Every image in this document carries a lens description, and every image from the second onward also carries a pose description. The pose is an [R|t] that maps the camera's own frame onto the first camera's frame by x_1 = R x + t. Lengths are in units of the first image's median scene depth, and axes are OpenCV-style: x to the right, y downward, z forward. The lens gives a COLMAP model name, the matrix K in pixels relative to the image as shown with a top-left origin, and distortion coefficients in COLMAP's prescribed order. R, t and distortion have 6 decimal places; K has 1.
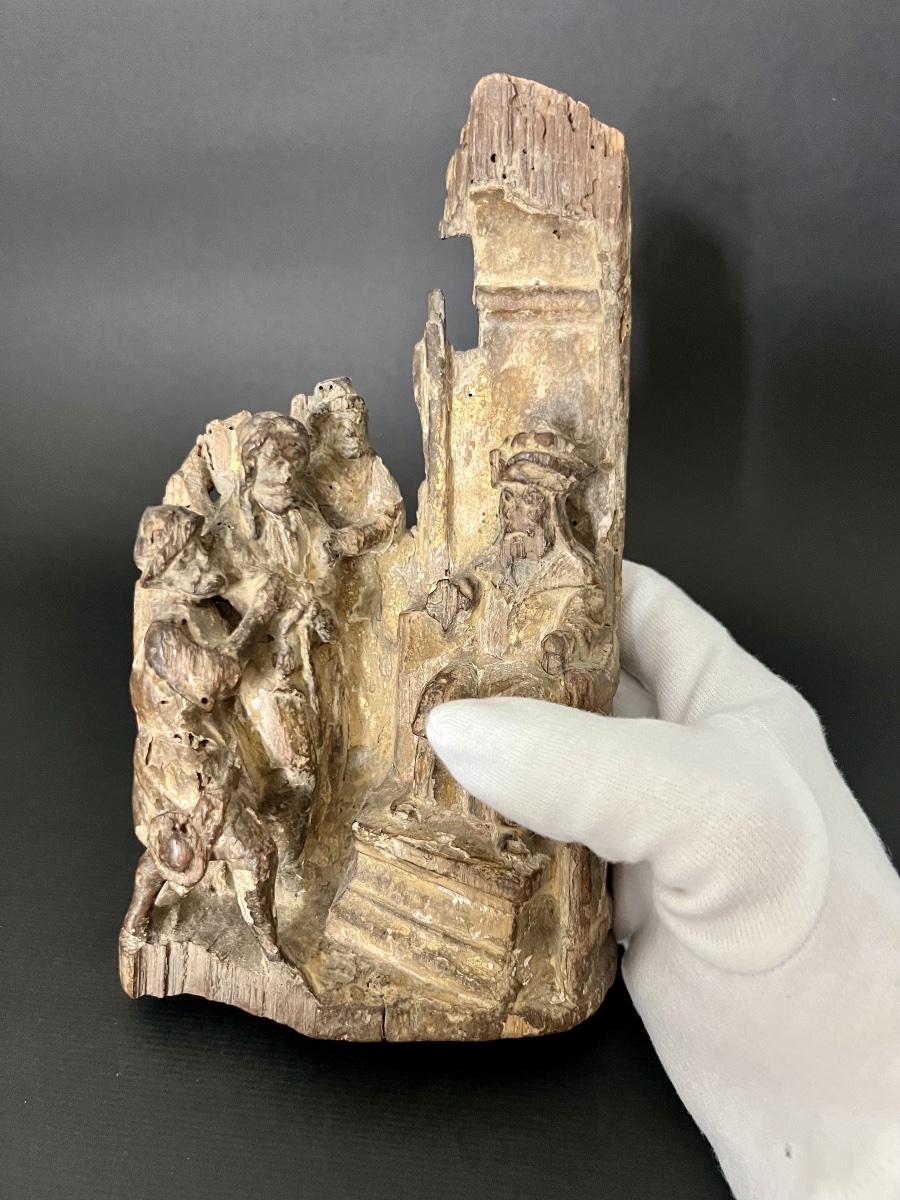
lens RADIAL K [[932.5, 0, 450.0], [0, 932.5, 600.0], [0, 0, 1]] dist [0.140269, -0.476752]
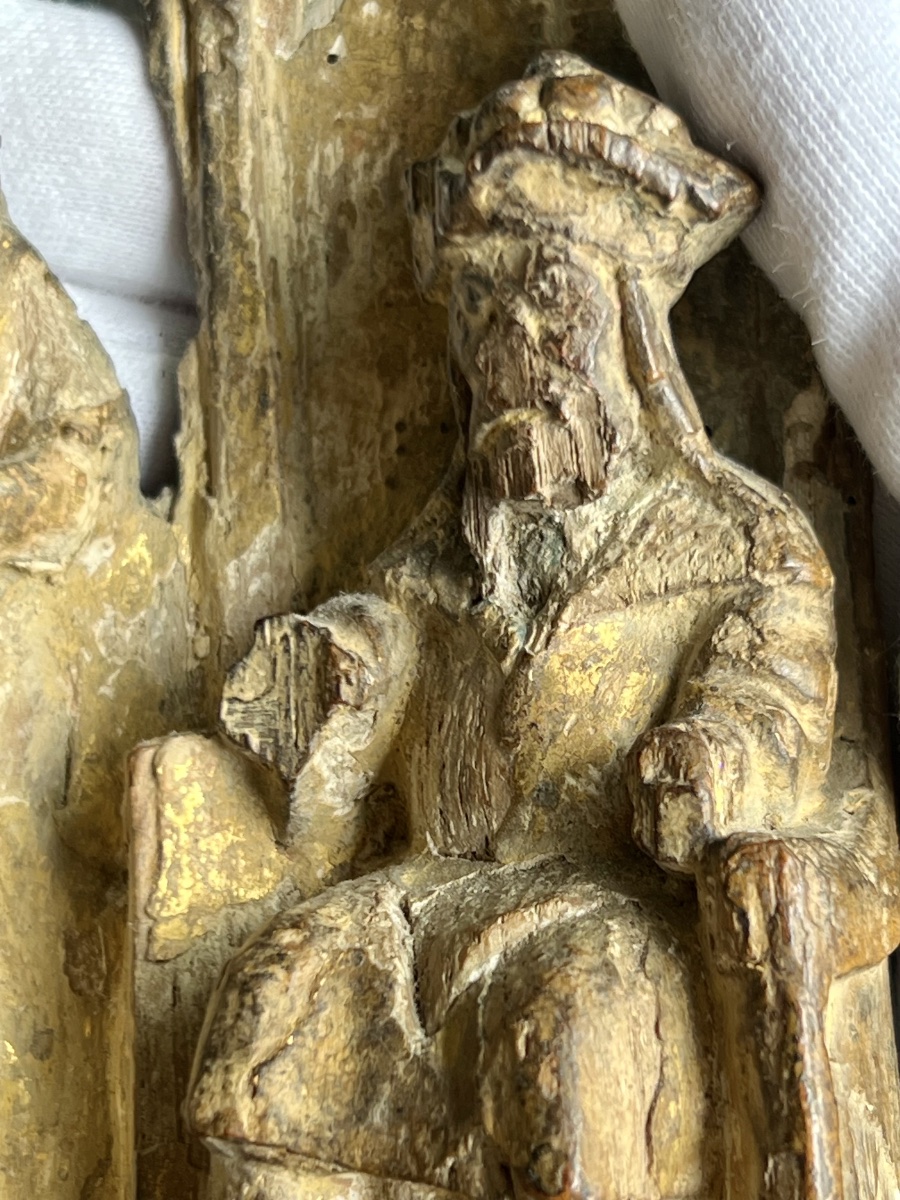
lens RADIAL K [[2827.9, 0, 450.0], [0, 2827.9, 600.0], [0, 0, 1]] dist [0.228356, -0.856256]
pose [[0.997077, -0.055552, 0.052455, 0.001660], [0.066385, 0.969767, -0.234829, 0.192339], [-0.037823, 0.237625, 0.970620, 0.144483]]
